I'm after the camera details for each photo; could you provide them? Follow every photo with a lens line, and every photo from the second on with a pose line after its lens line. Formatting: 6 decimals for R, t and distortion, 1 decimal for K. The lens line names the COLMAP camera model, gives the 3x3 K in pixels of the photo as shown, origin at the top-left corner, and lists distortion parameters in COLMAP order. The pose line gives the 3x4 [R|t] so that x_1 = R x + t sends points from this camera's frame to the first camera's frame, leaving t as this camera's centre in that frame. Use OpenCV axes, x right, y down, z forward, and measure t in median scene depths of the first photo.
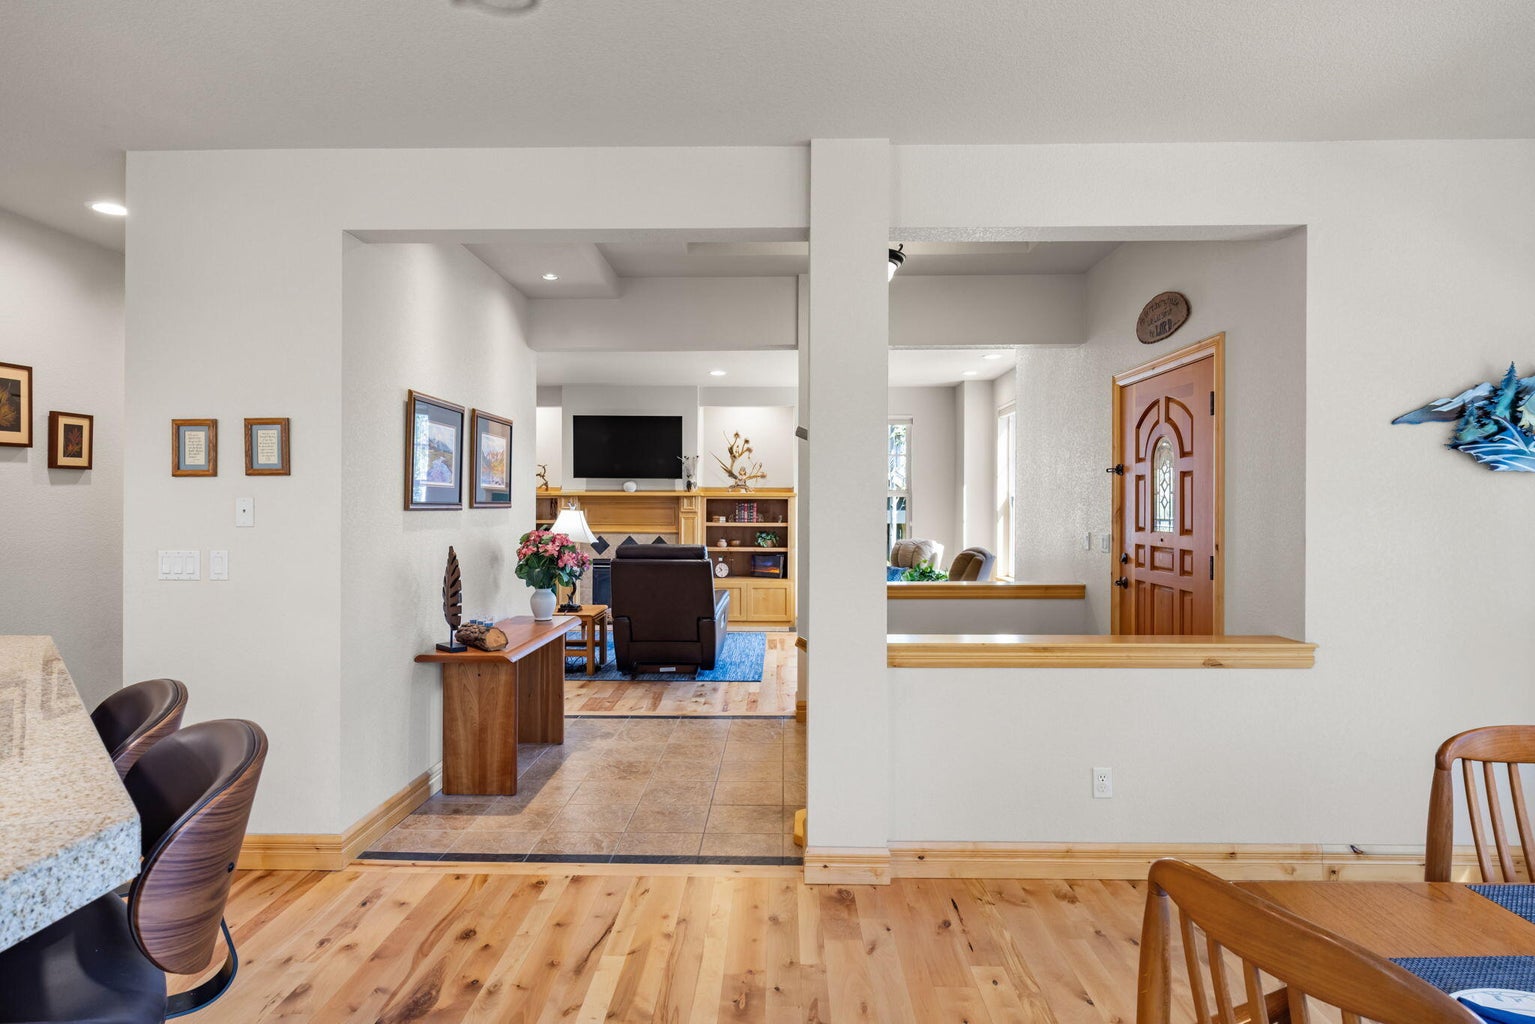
lens RADIAL K [[834.4, 0, 766.4], [0, 834.4, 505.7], [0, 0, 1]] dist [-0.020668, -0.000885]
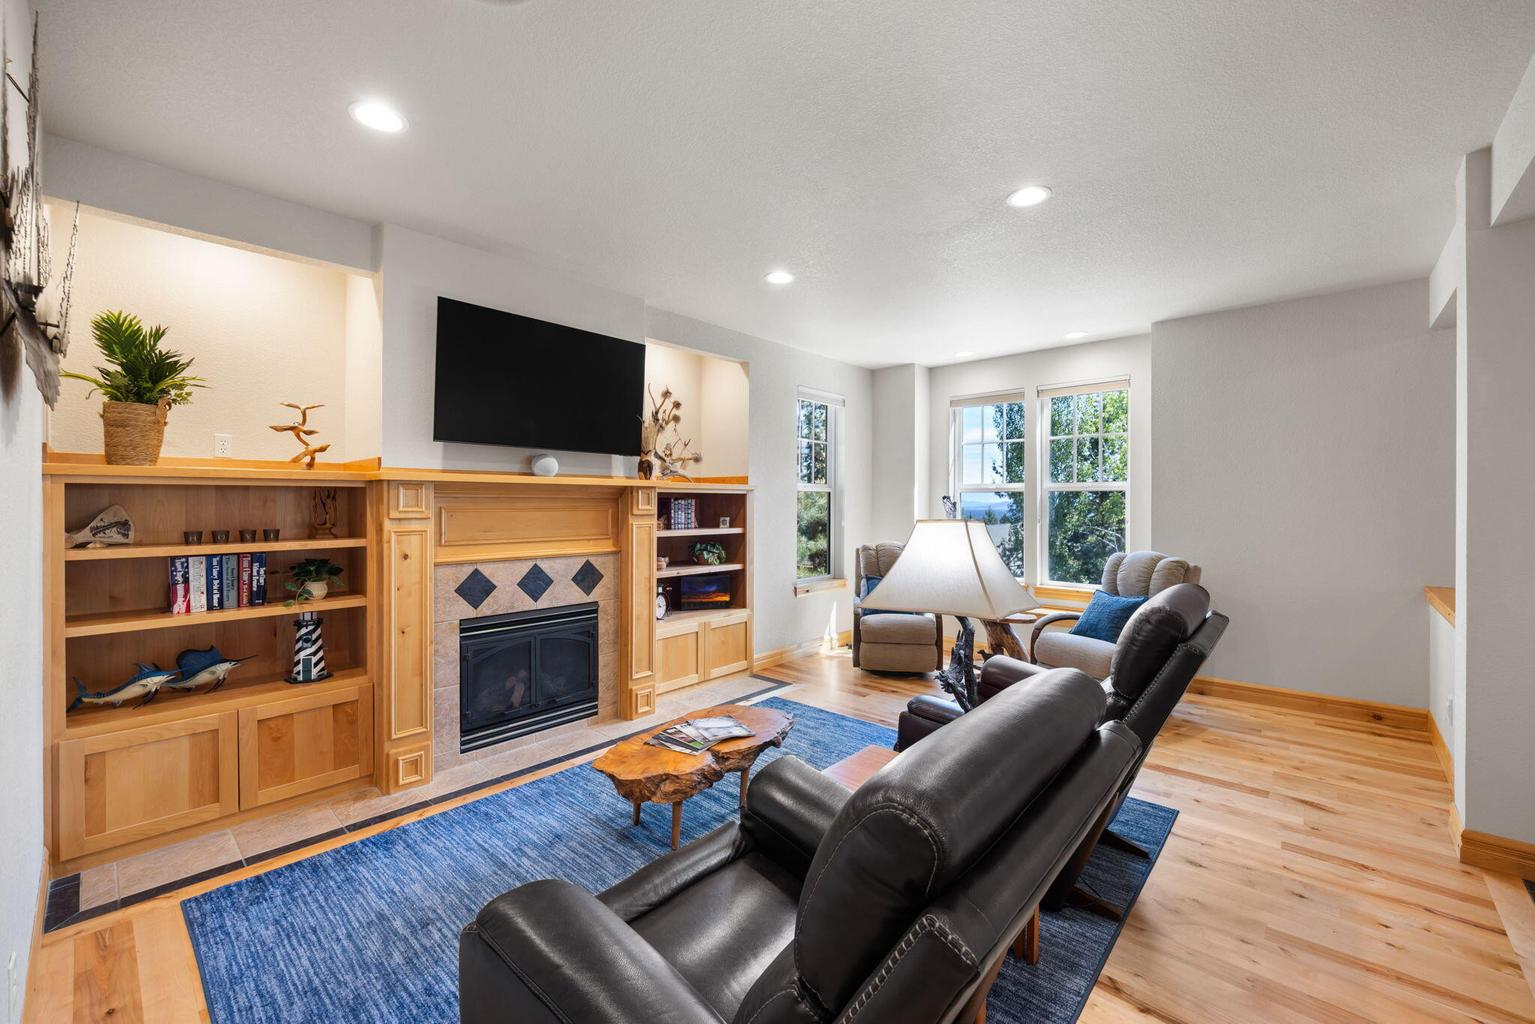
lens RADIAL K [[628.2, 0, 763.5], [0, 628.2, 505.3], [0, 0, 1]] dist [-0.001309, -0.000030]
pose [[0.658585, -0.005730, 0.752485, -0.356809], [0.002059, 0.999981, 0.005812, -0.001318], [-0.752504, -0.002278, 0.658584, 0.637707]]
